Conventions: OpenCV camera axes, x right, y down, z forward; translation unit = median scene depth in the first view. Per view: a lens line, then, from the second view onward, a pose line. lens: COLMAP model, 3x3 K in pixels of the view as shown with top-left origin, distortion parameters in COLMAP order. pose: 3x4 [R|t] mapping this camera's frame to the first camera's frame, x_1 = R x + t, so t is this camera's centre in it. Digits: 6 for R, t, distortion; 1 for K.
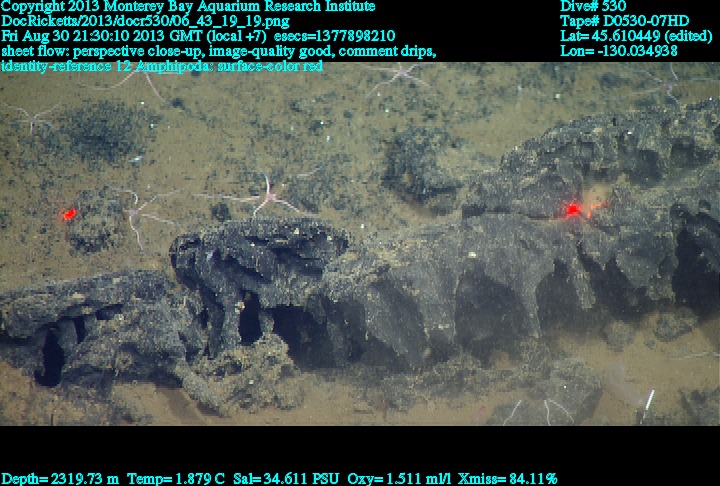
lens RADIAL K [[3047.2, 0, 359.8], [0, 3047.2, 243.2], [0, 0, 1]] dist [0.083340, 0.000000]
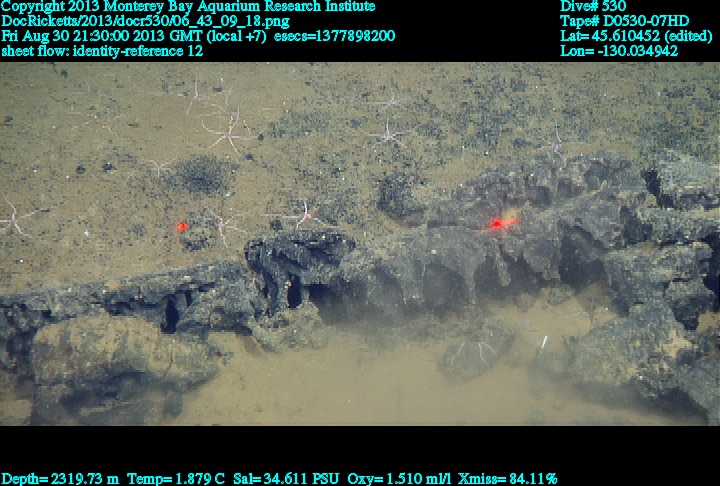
lens RADIAL K [[3047.2, 0, 359.2], [0, 3047.2, 243.5], [0, 0, 1]] dist [0.083340, 0.000000]
pose [[0.999999, -0.000229, 0.001149, -0.003949], [0.000230, 1.000000, -0.000704, 0.000612], [-0.001149, 0.000704, 0.999999, -0.597221]]
